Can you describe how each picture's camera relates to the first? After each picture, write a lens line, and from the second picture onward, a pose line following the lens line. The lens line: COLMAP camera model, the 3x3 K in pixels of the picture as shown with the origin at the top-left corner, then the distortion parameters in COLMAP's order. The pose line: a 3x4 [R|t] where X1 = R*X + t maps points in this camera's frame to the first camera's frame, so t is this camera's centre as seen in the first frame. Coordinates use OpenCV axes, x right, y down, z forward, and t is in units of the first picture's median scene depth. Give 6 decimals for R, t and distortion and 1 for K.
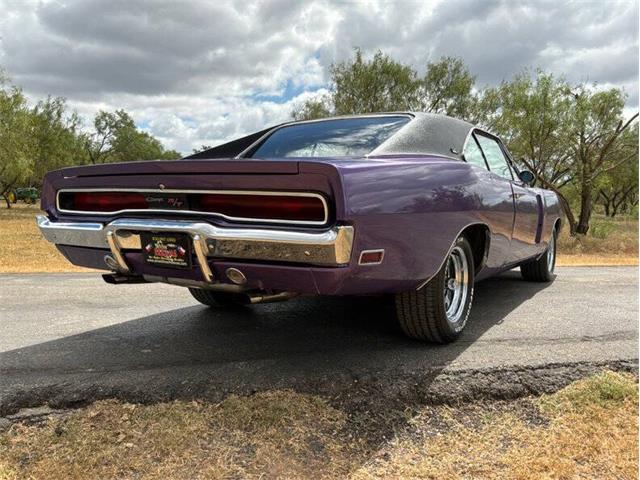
lens RADIAL K [[530.4, 0, 315.6], [0, 530.4, 239.1], [0, 0, 1]] dist [0.072816, -0.138339]
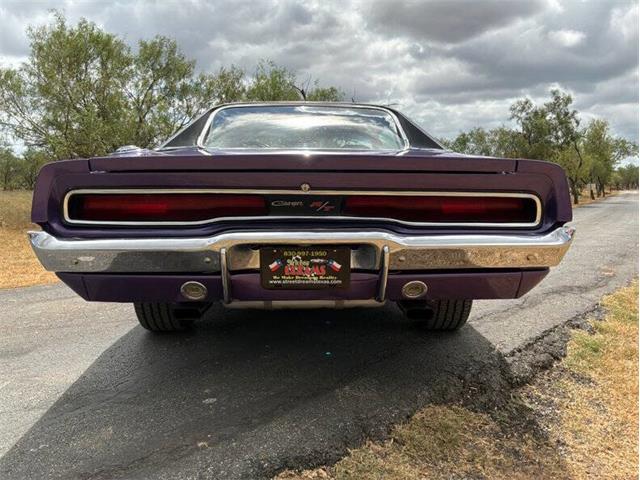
lens RADIAL K [[530.4, 0, 315.6], [0, 530.4, 239.1], [0, 0, 1]] dist [0.072816, -0.138339]
pose [[0.831022, -0.065577, 0.552361, -0.680686], [0.048510, 0.997787, 0.045475, -0.054165], [-0.554121, -0.010995, 0.832364, 0.326629]]
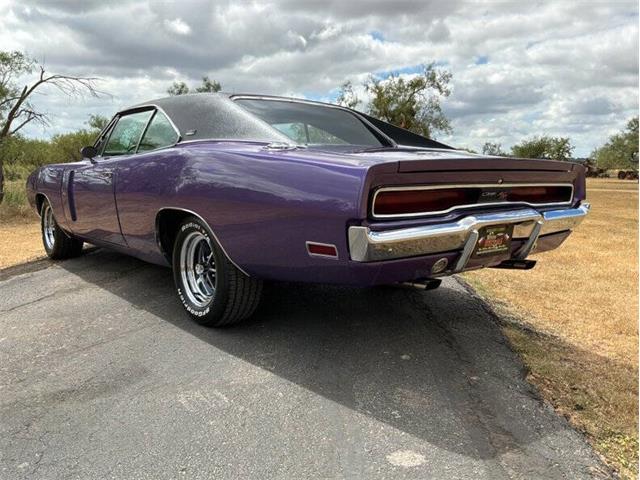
lens RADIAL K [[530.4, 0, 315.6], [0, 530.4, 239.1], [0, 0, 1]] dist [0.072816, -0.138339]
pose [[0.303953, -0.136820, 0.942811, -1.381185], [0.067595, 0.990237, 0.121910, -0.134535], [-0.950286, 0.026674, 0.310233, 0.977827]]
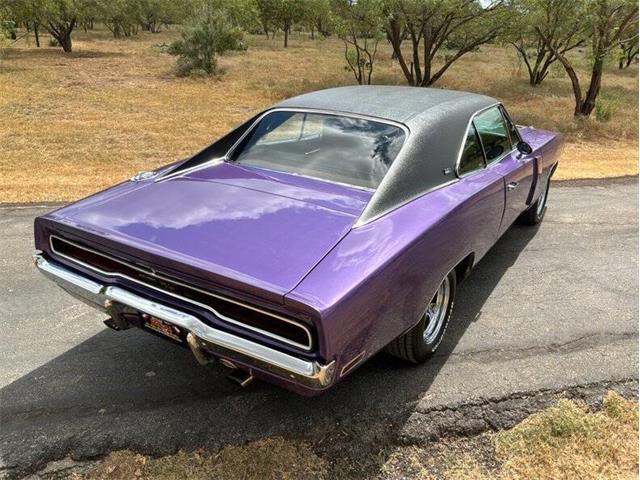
lens RADIAL K [[530.4, 0, 315.6], [0, 530.4, 239.1], [0, 0, 1]] dist [0.072816, -0.138339]
pose [[0.999934, 0.010396, 0.004854, 0.018513], [-0.011389, 0.950614, 0.310165, -0.458281], [-0.001390, -0.310200, 0.950670, 0.040310]]
